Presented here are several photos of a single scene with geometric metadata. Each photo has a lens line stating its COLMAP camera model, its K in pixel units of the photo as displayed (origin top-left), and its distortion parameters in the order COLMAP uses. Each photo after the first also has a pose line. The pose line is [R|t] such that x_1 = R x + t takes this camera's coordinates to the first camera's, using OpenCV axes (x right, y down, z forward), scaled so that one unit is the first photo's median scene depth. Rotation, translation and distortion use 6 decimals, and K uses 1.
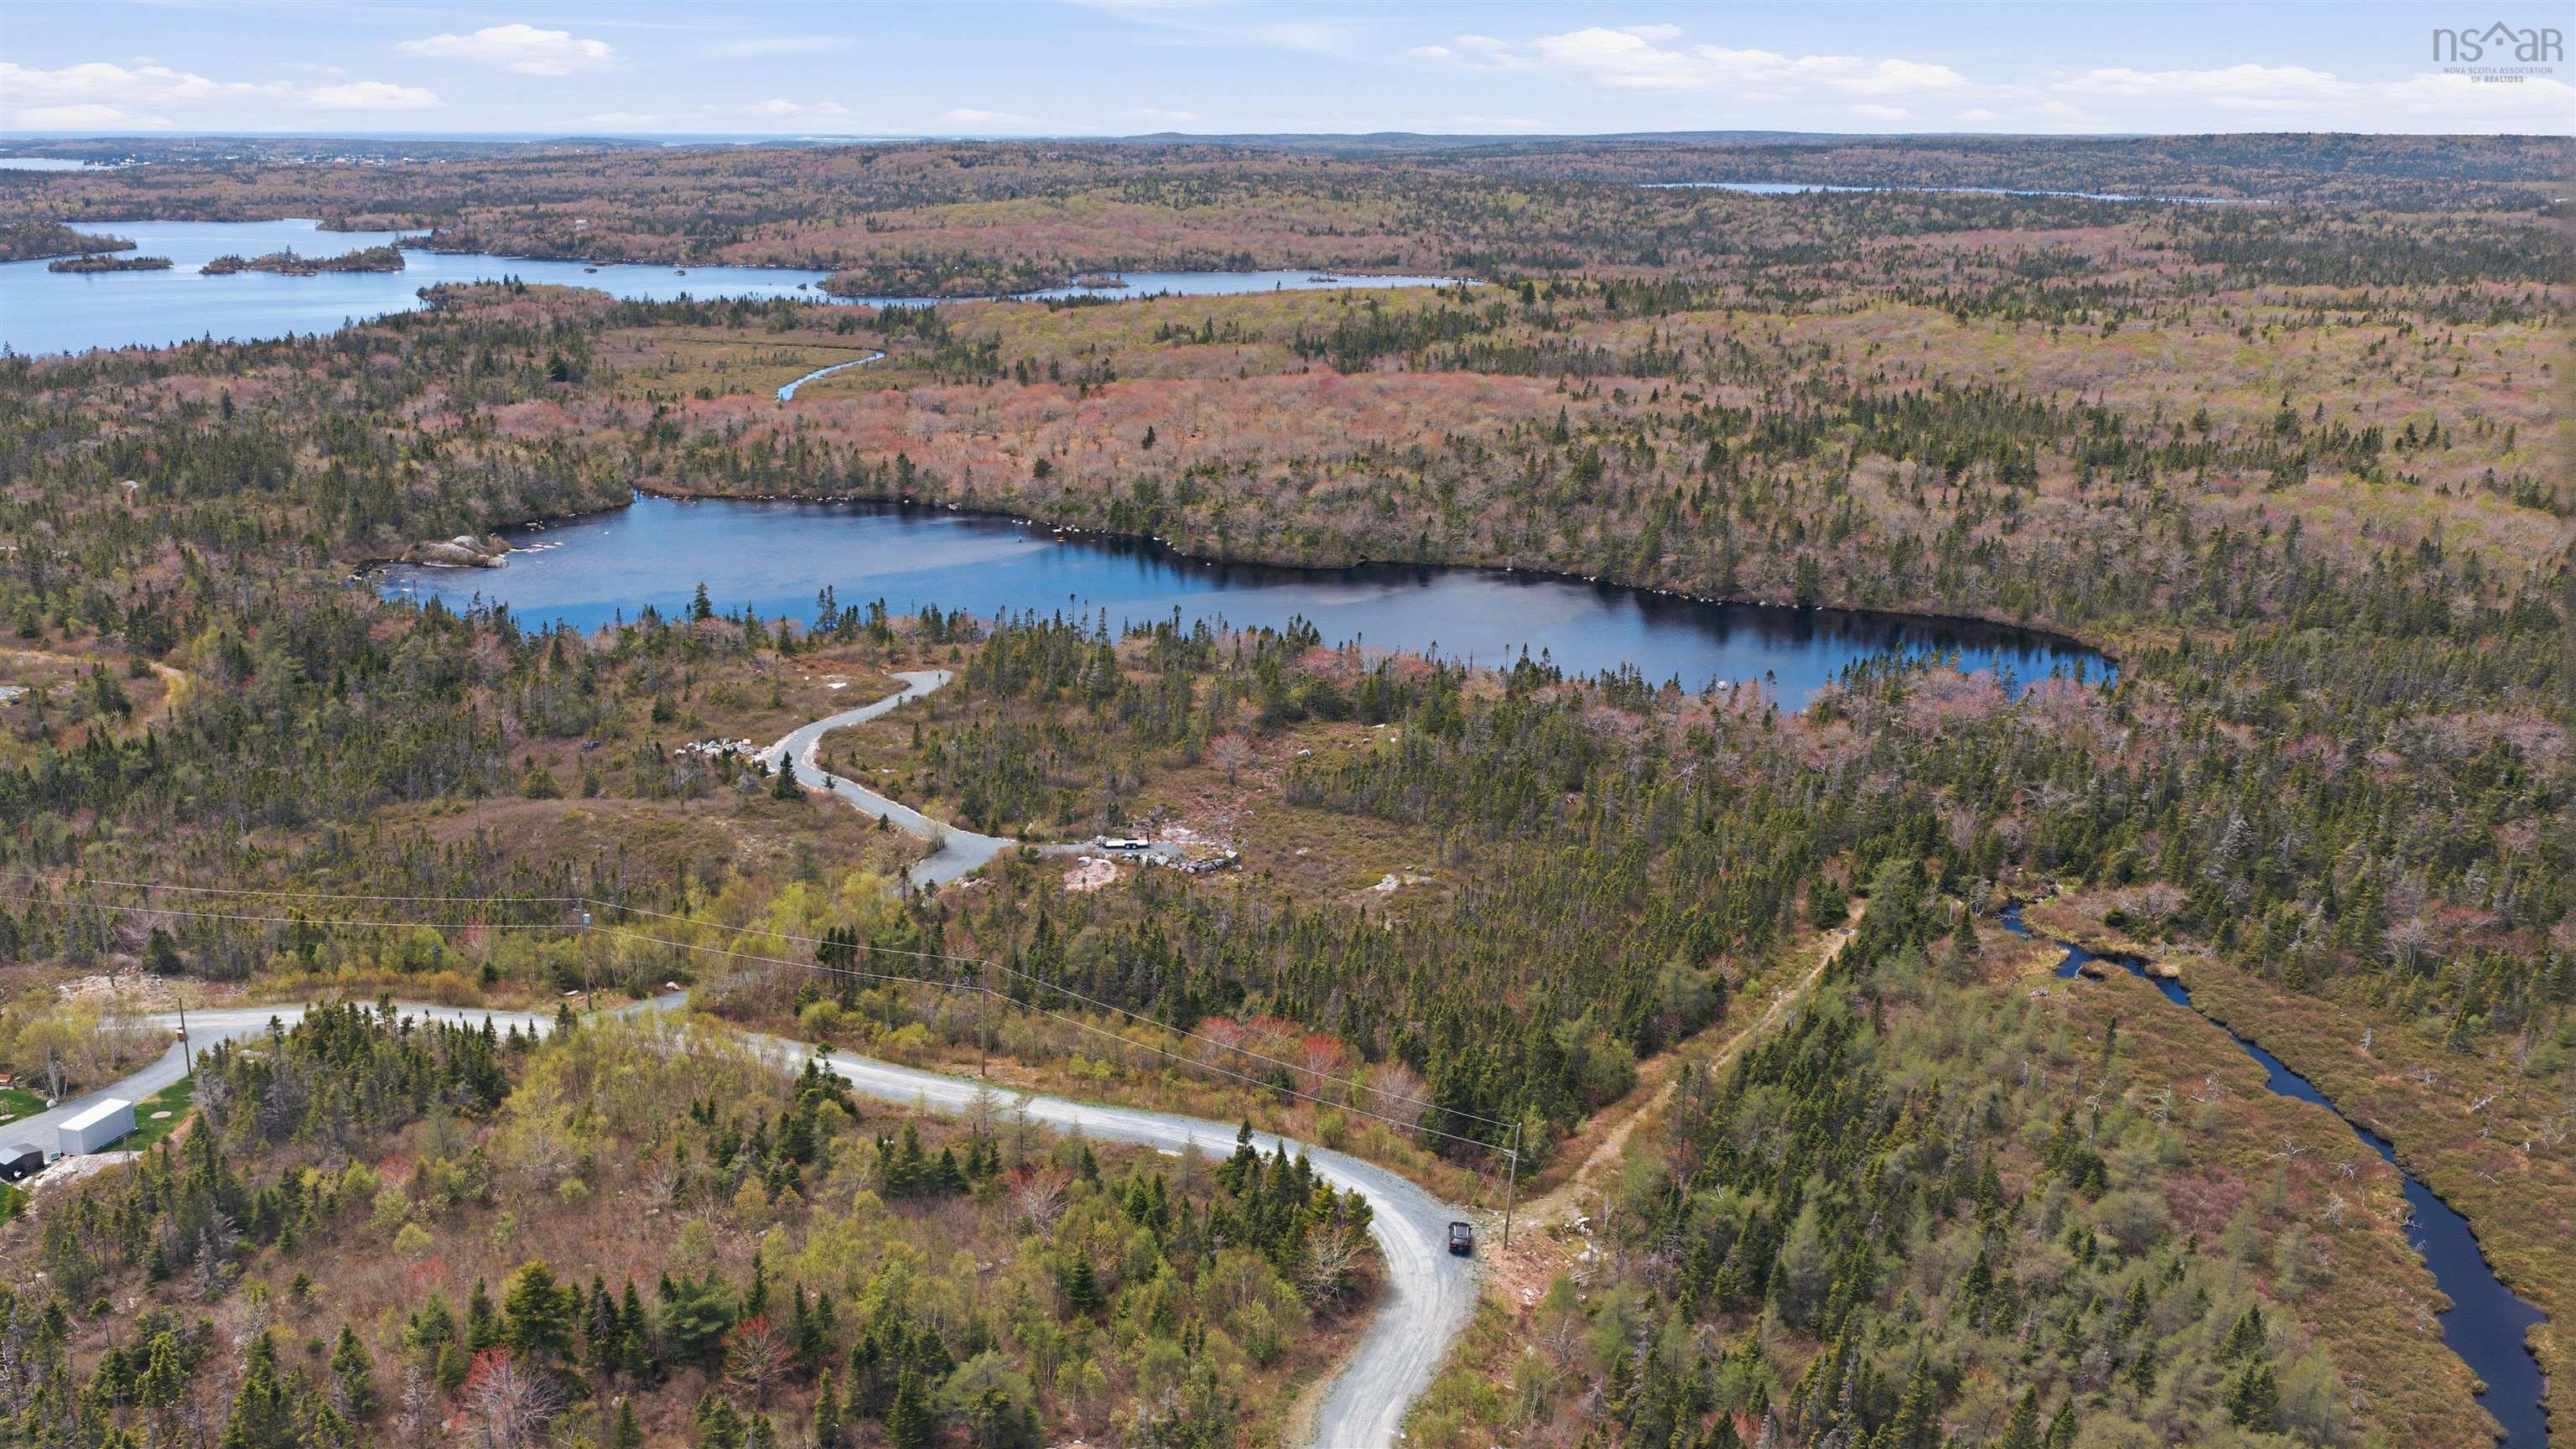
lens RADIAL K [[2127.0, 0, 1293.3], [0, 2127.0, 719.8], [0, 0, 1]] dist [0.033431, -0.062741]
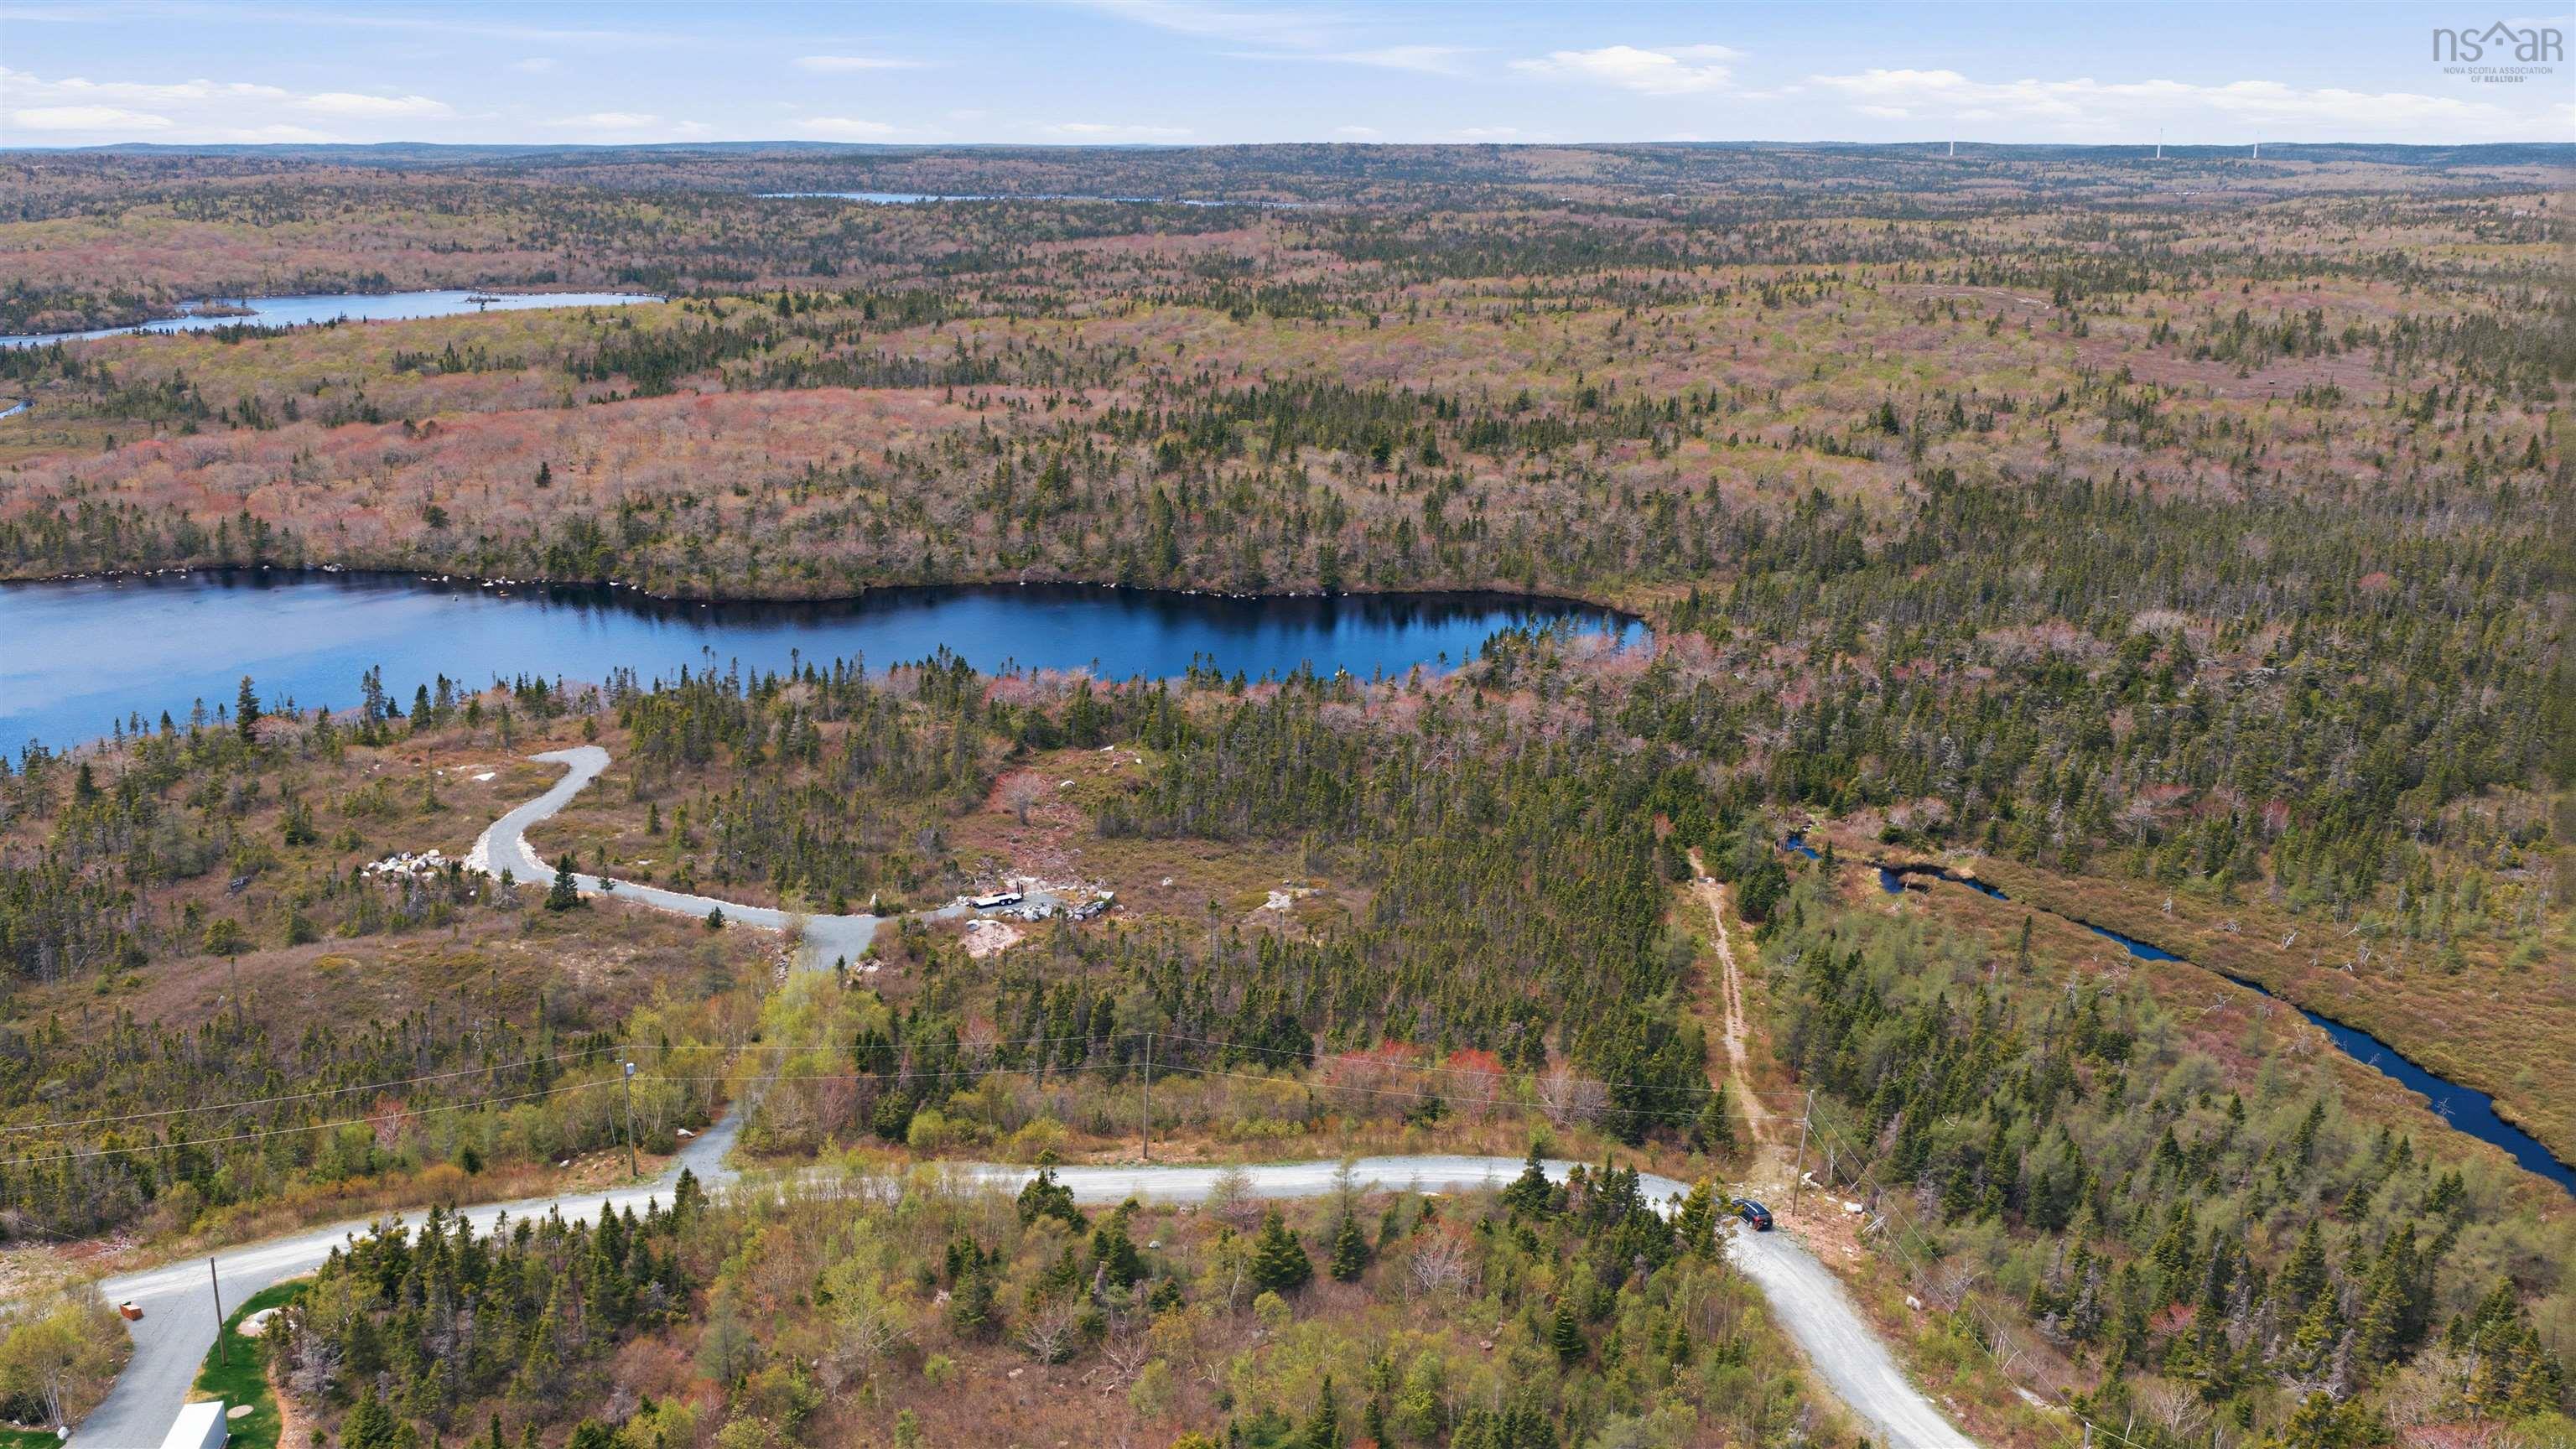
lens RADIAL K [[2127.0, 0, 1293.3], [0, 2127.0, 719.8], [0, 0, 1]] dist [0.033431, -0.062741]
pose [[0.907009, -0.111561, 0.406064, -0.138517], [0.113401, 0.993356, 0.019614, -0.009824], [-0.405554, 0.028258, 0.913634, 0.041573]]
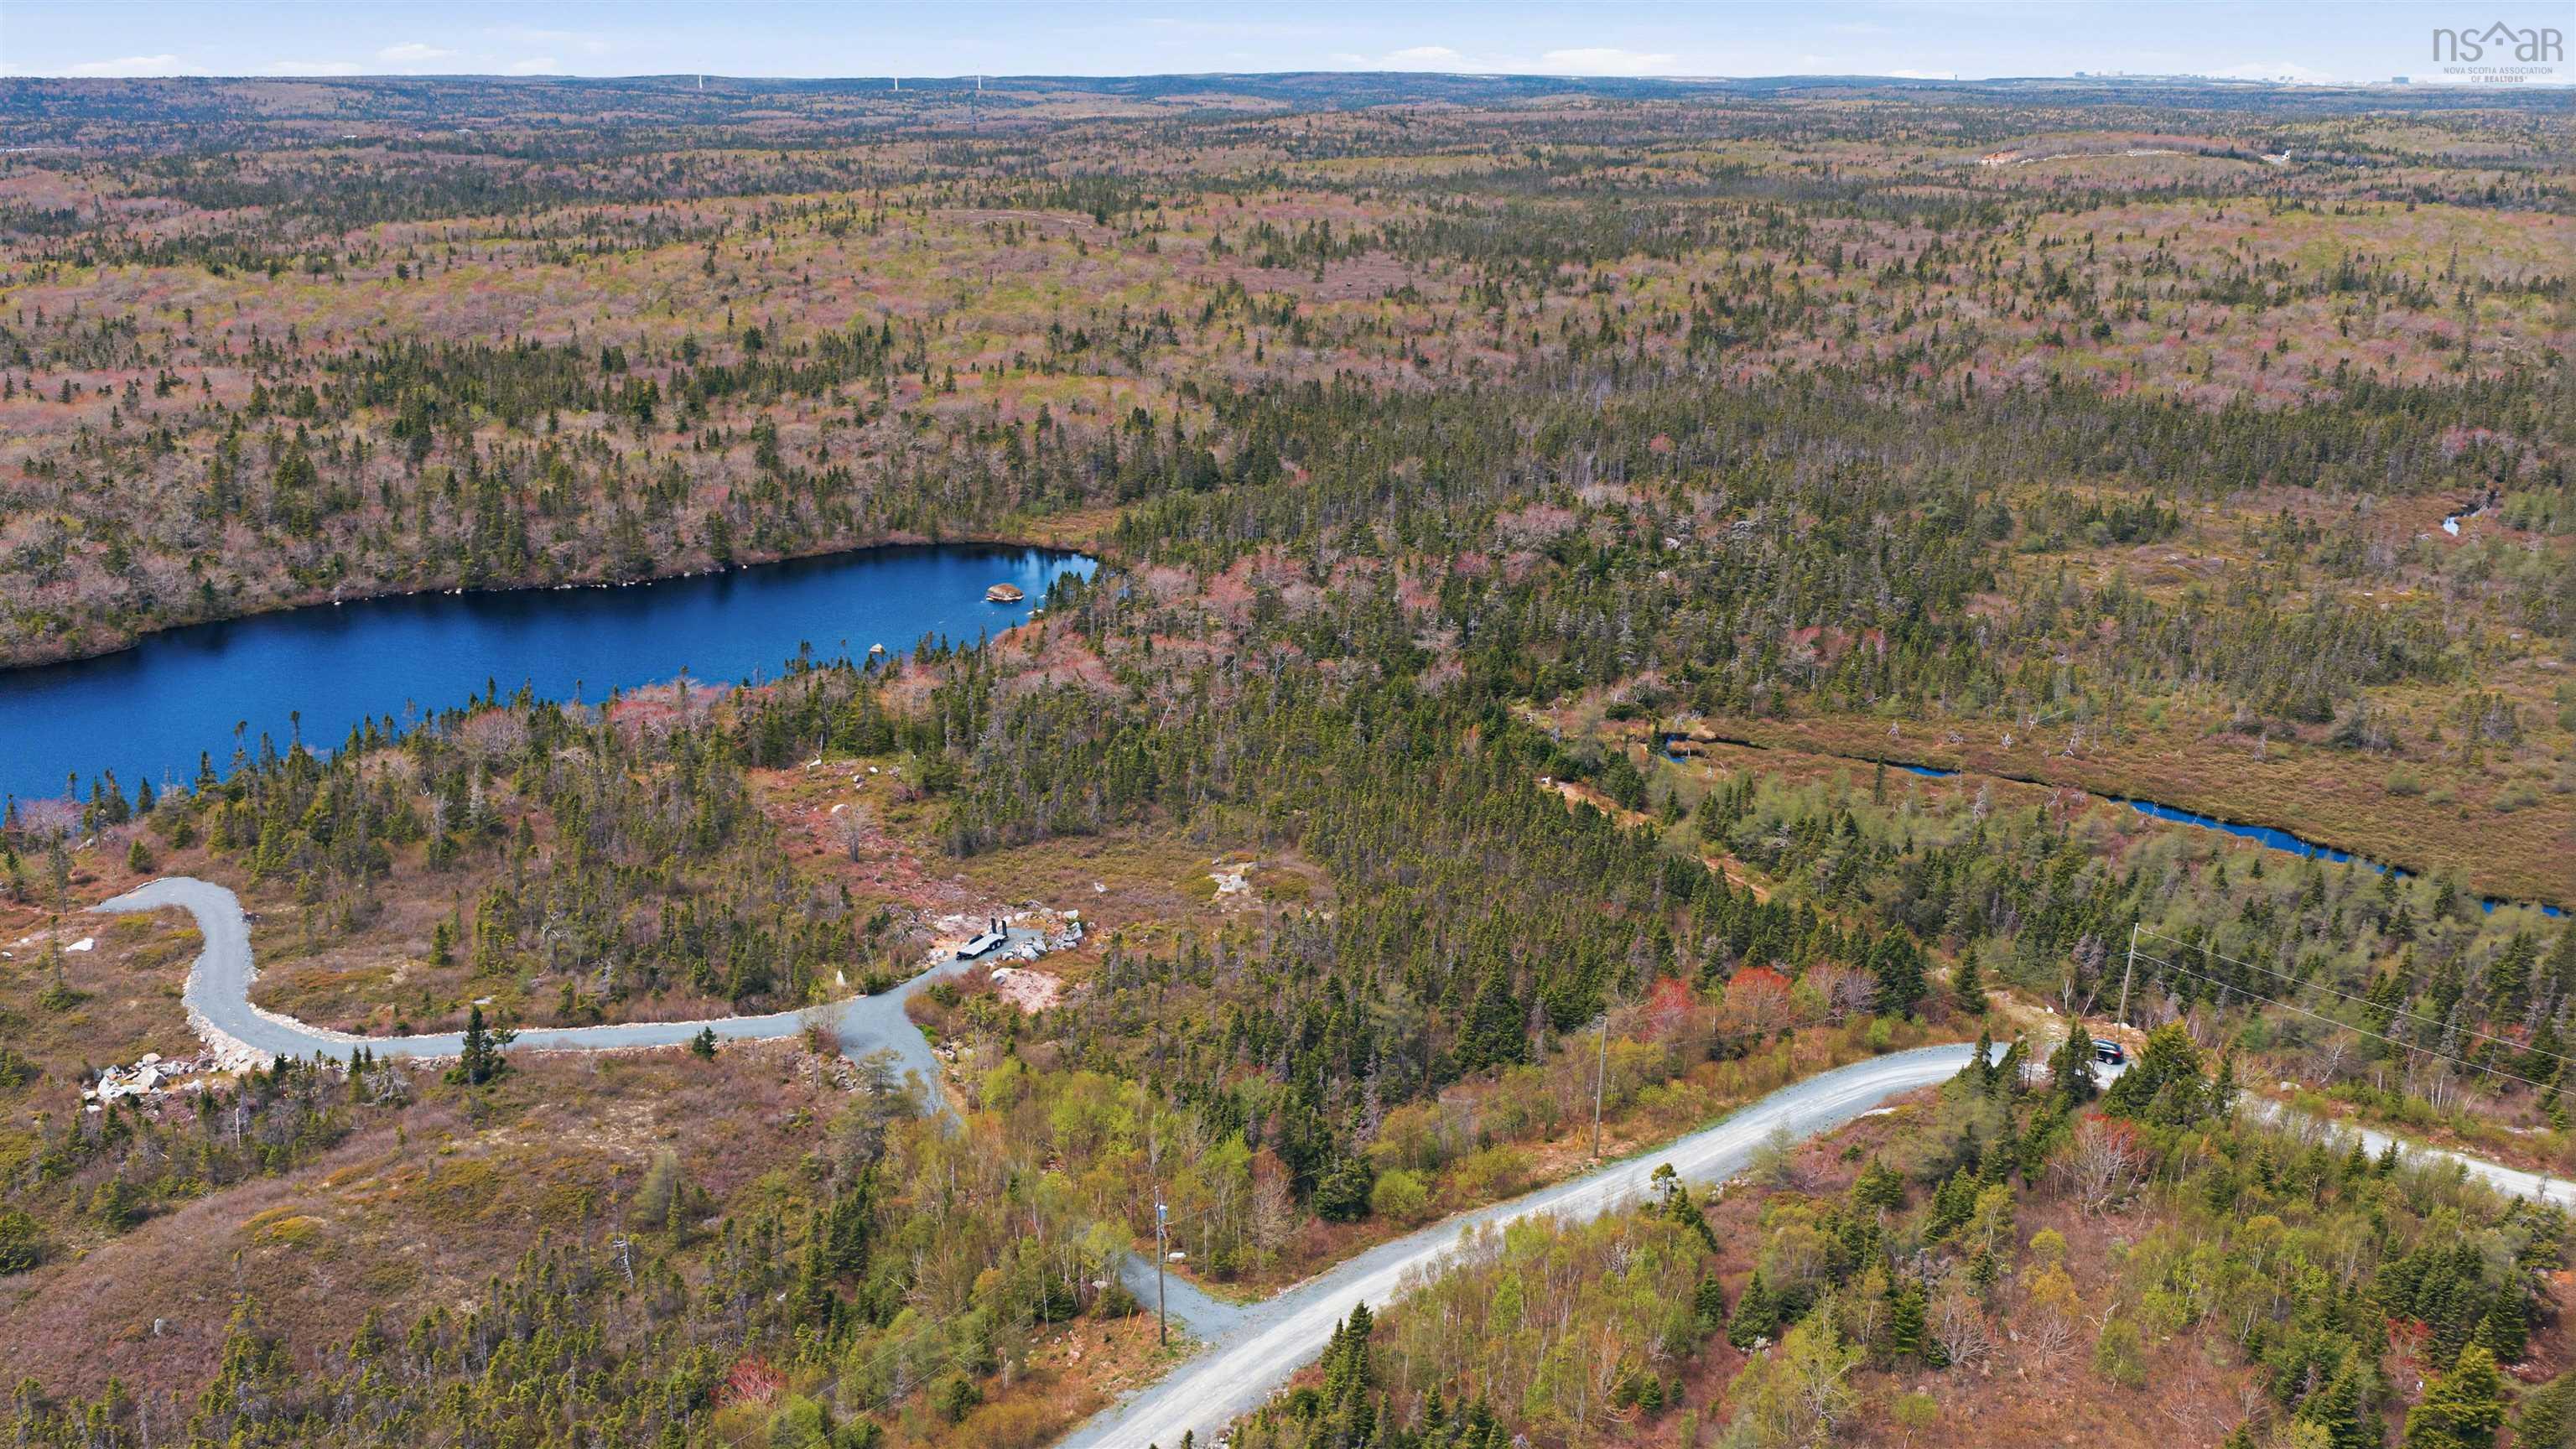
lens RADIAL K [[2127.0, 0, 1293.3], [0, 2127.0, 719.8], [0, 0, 1]] dist [0.033431, -0.062741]
pose [[0.533940, -0.248307, 0.808240, -0.263804], [0.229296, 0.962608, 0.144254, -0.045328], [-0.813837, 0.108304, 0.570911, 0.191159]]
